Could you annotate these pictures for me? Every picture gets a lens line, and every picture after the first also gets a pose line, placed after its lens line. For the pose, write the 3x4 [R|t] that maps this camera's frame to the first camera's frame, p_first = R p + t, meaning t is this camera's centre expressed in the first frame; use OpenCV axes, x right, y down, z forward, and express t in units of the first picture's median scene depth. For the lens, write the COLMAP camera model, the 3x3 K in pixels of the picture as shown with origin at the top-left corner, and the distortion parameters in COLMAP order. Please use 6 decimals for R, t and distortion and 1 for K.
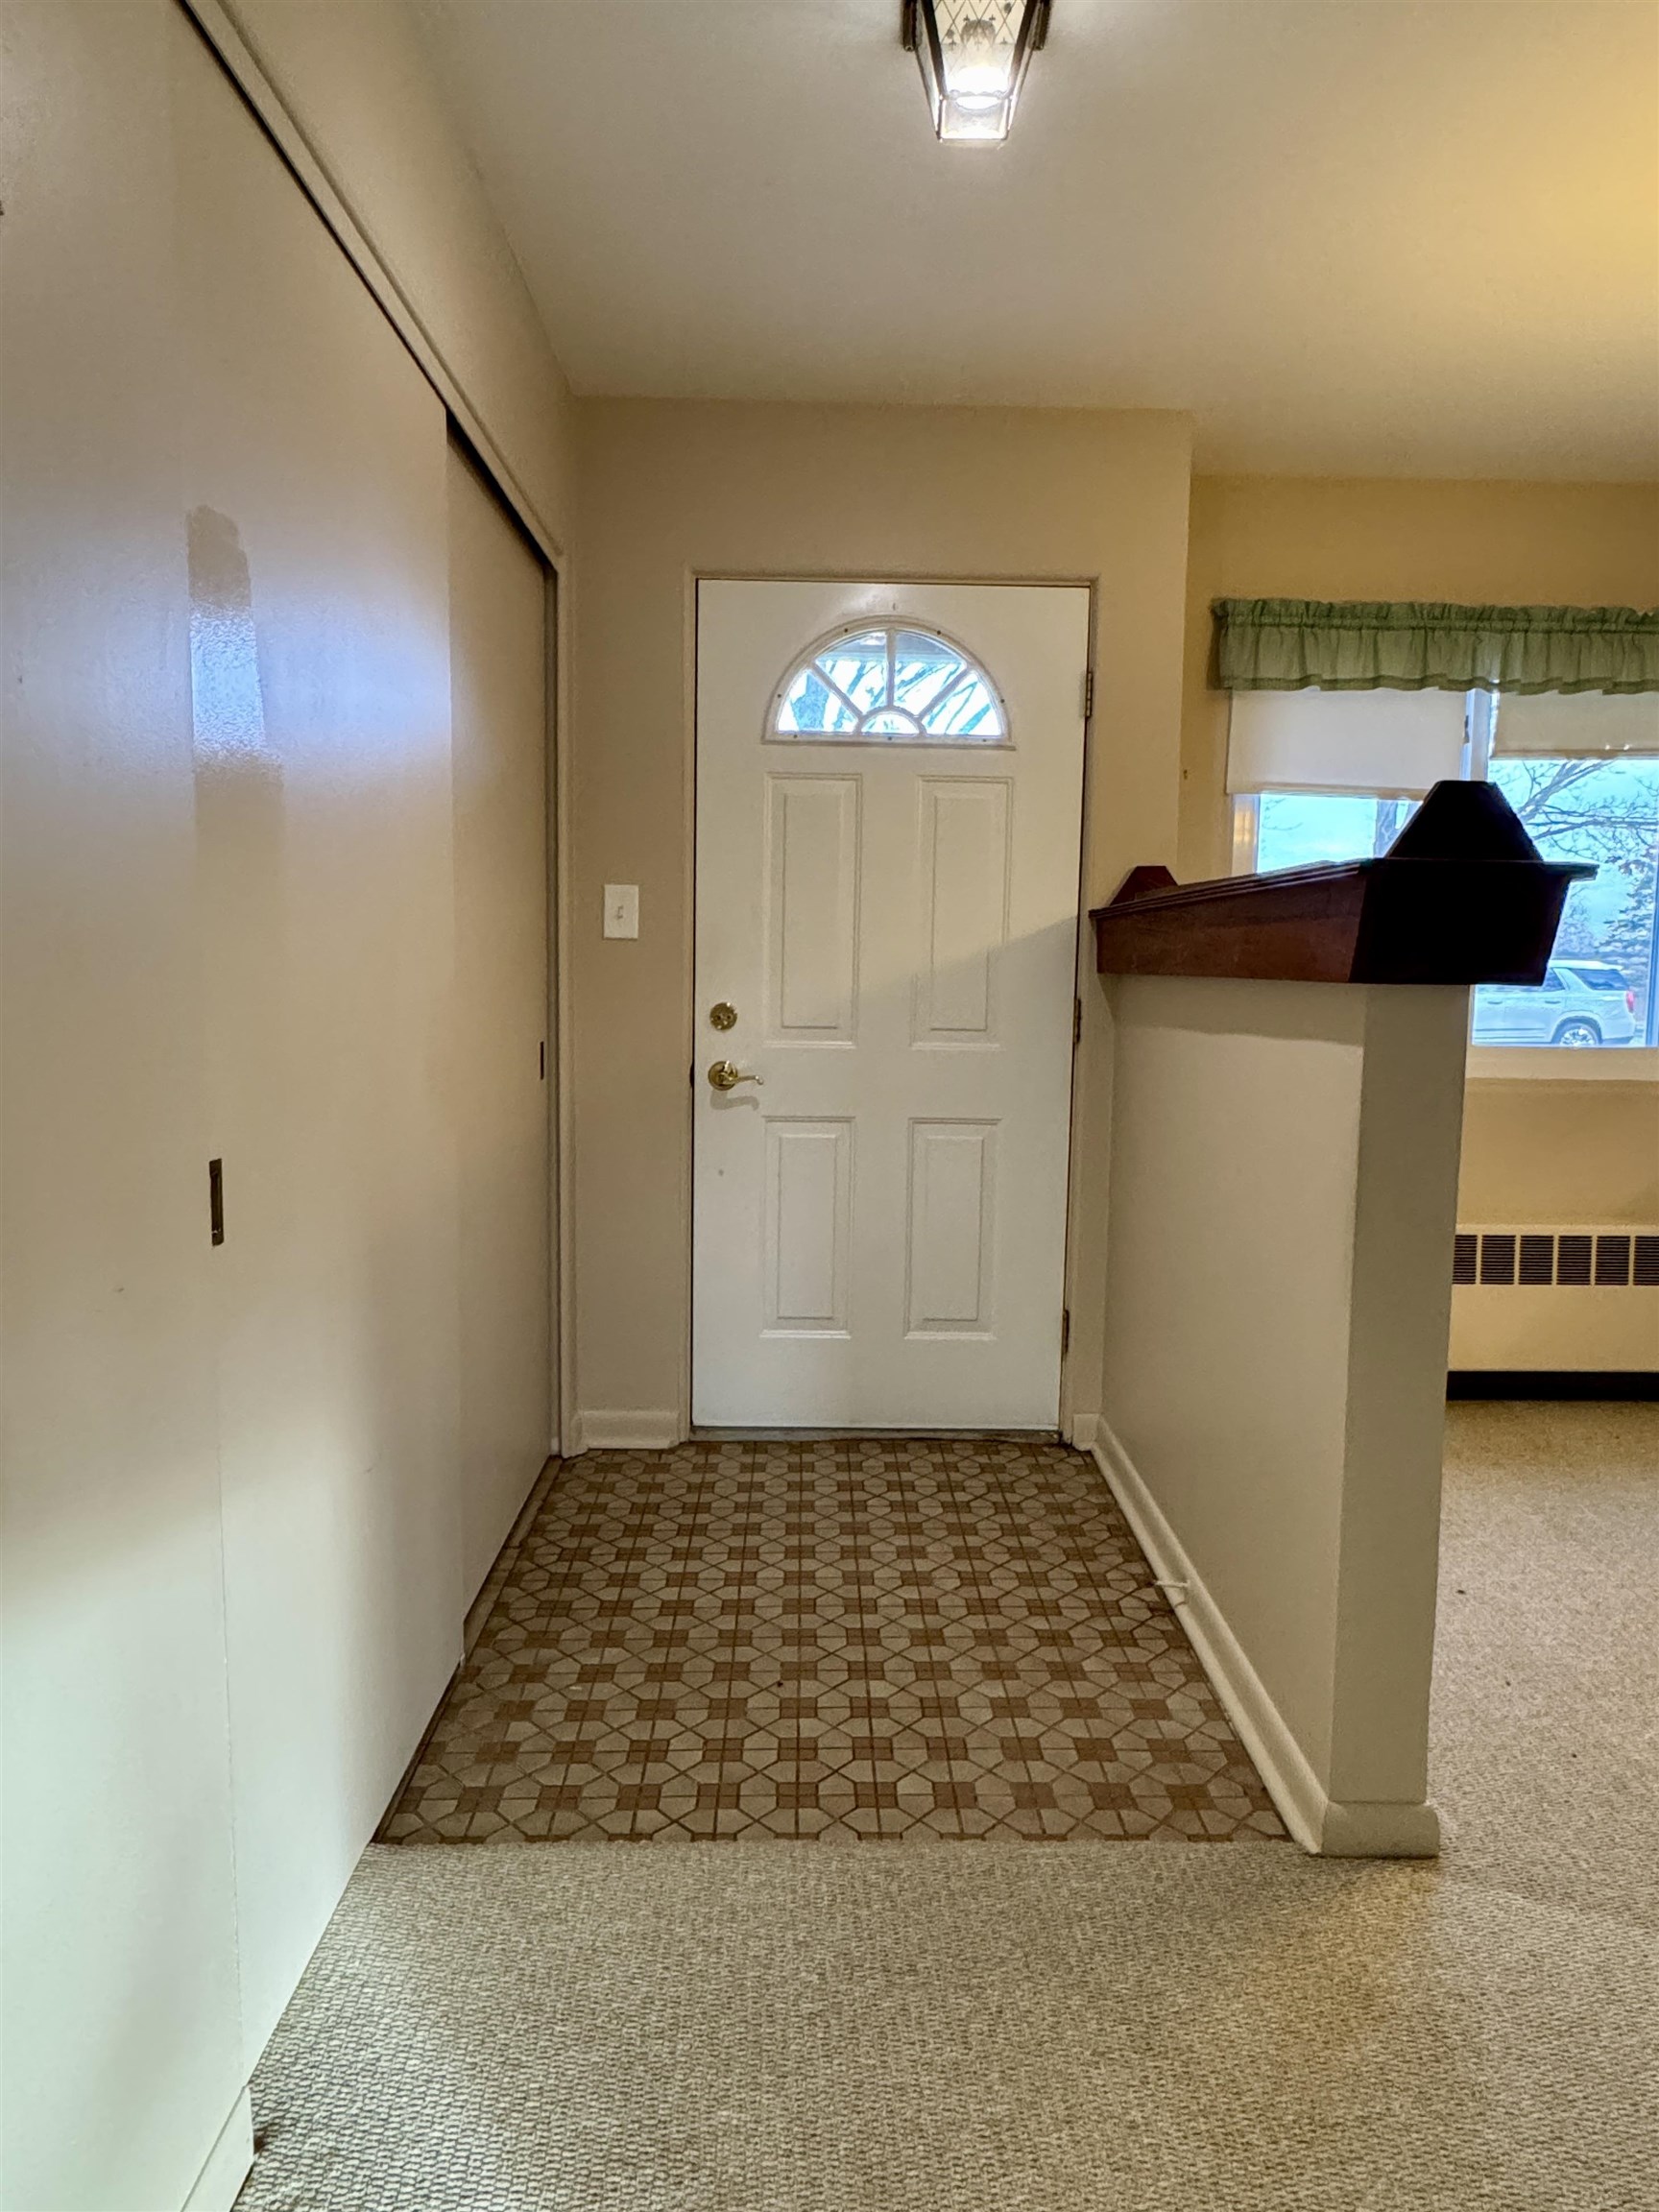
lens RADIAL K [[1289.2, 0, 829.5], [0, 1289.2, 1106.0], [0, 0, 1]] dist [0.000647, 0.002696]
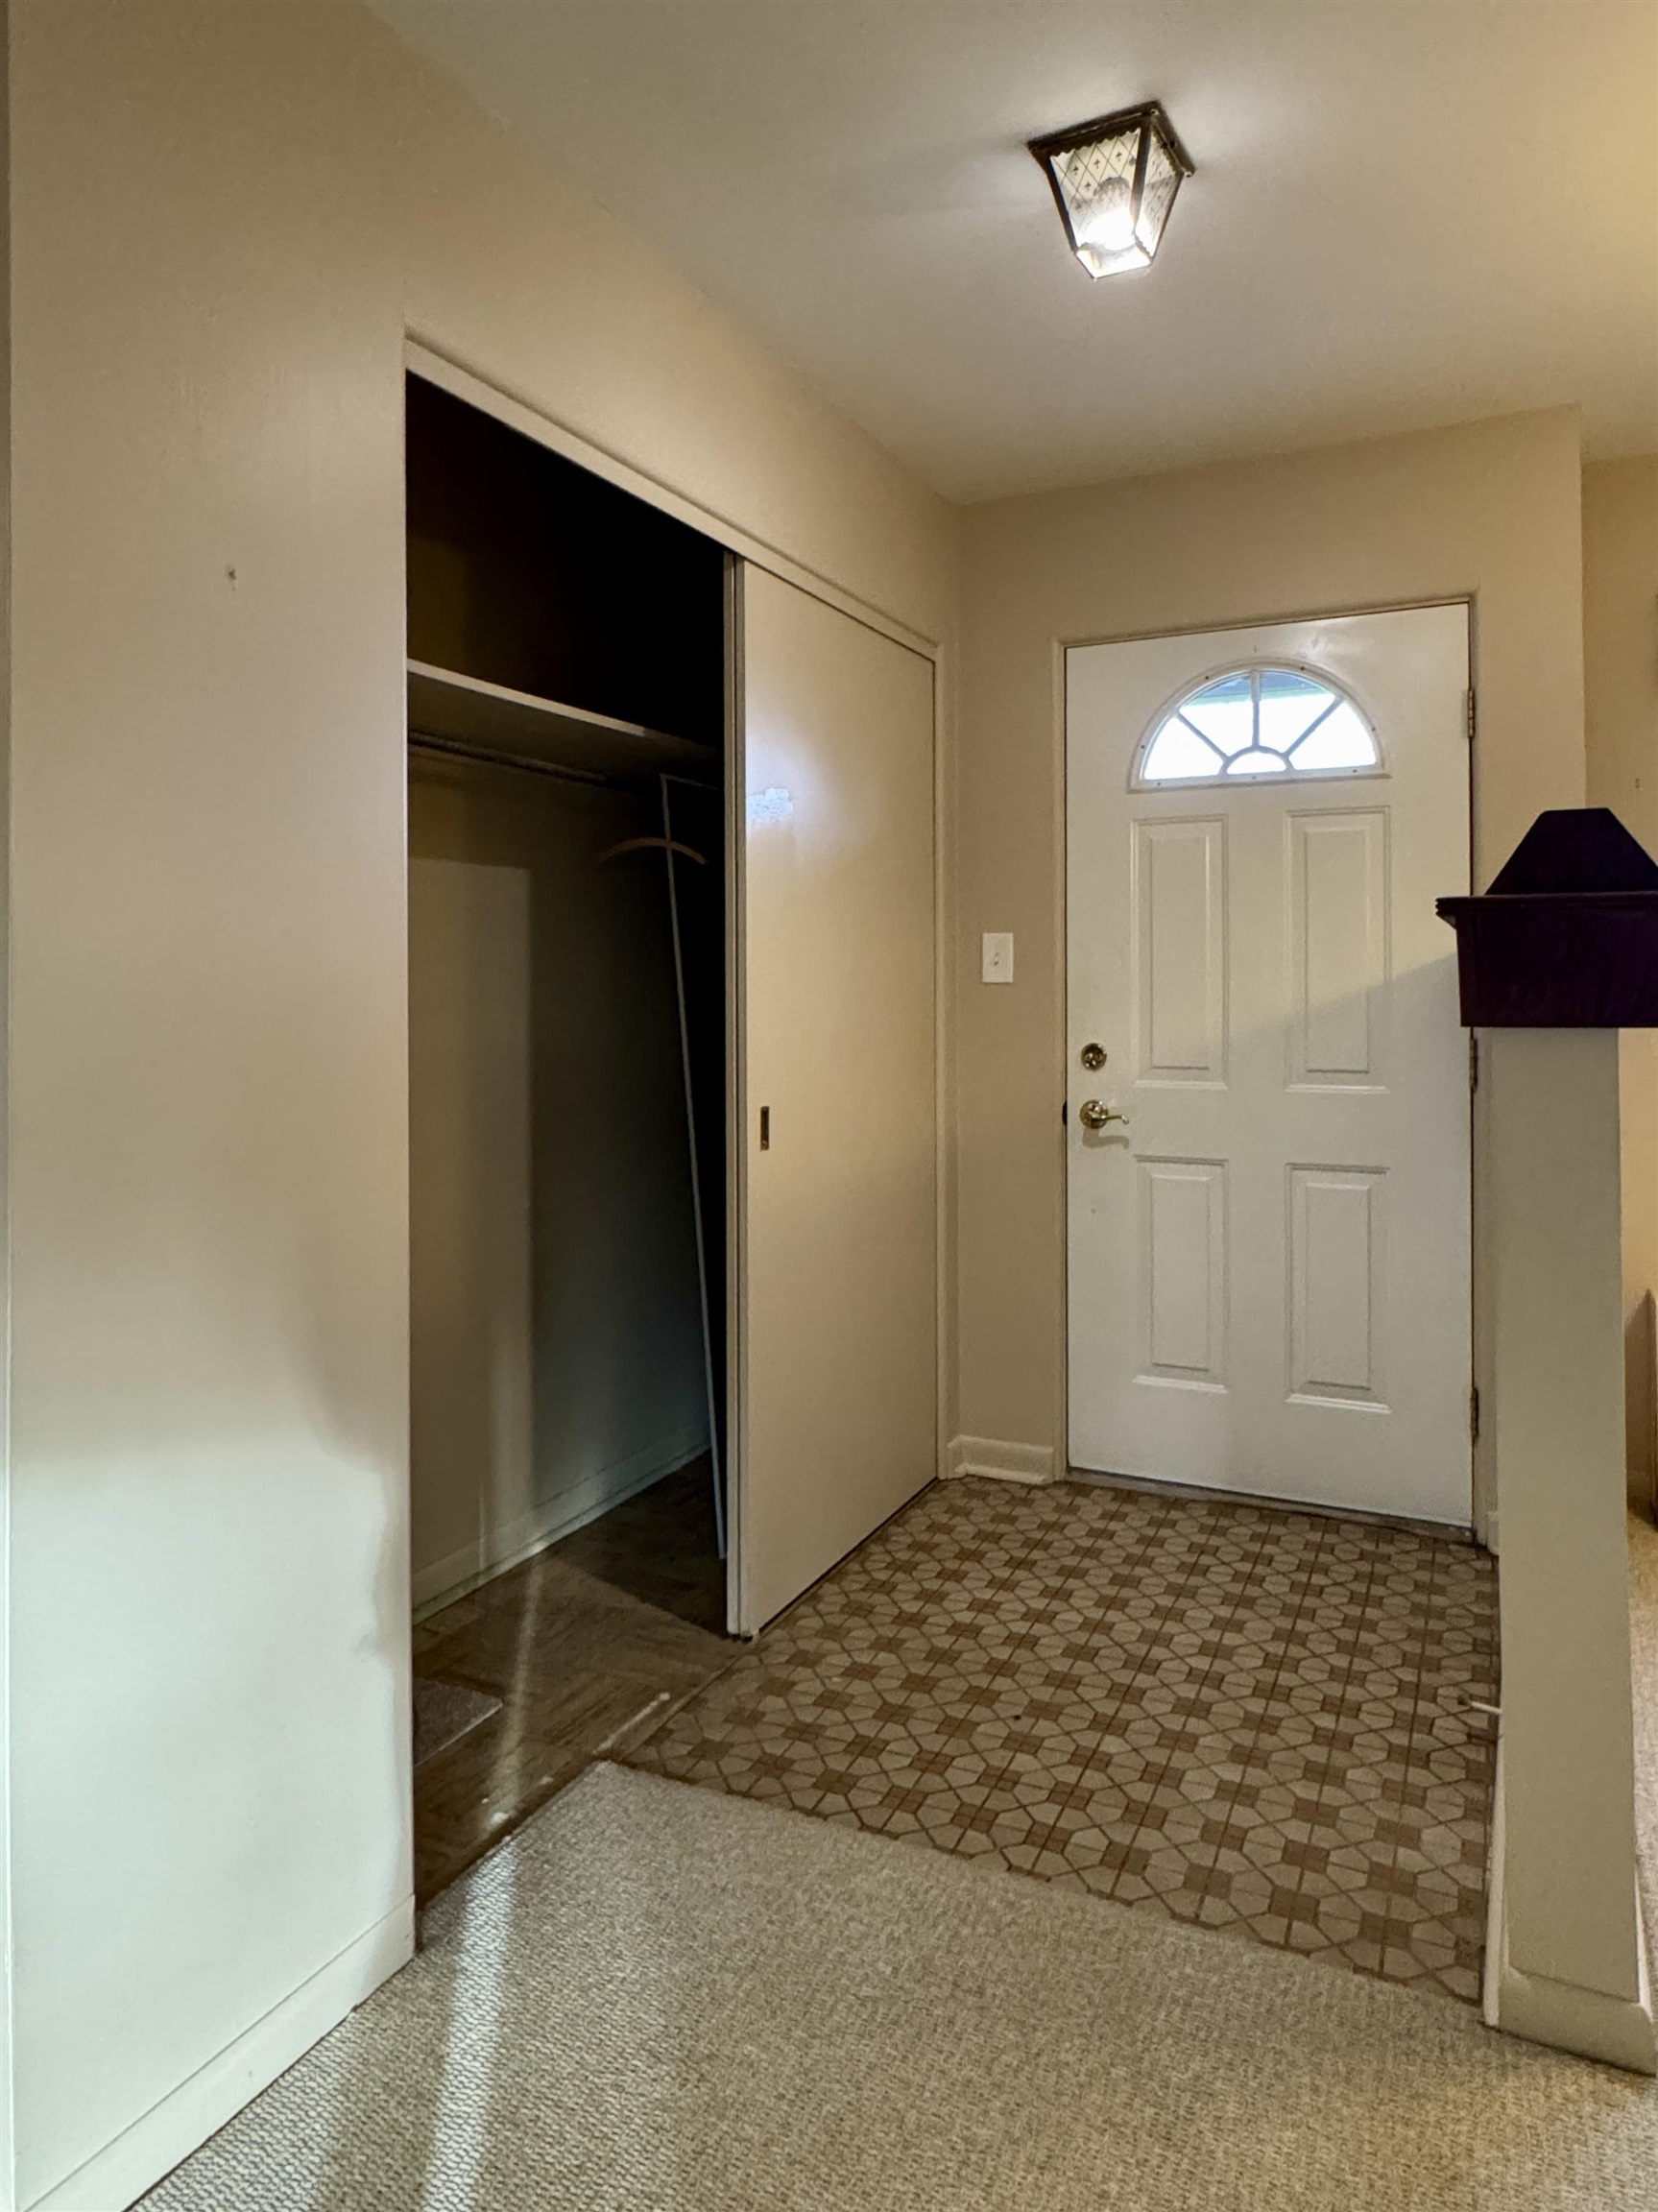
lens RADIAL K [[1313.4, 0, 829.0], [0, 1313.4, 998.8], [0, 0, 1]] dist [-0.001751, 0.002679]
pose [[0.898682, -0.017407, -0.438255, 0.203707], [-0.030910, 0.994214, -0.102872, -0.001230], [0.437510, 0.105996, 0.892944, -0.031078]]
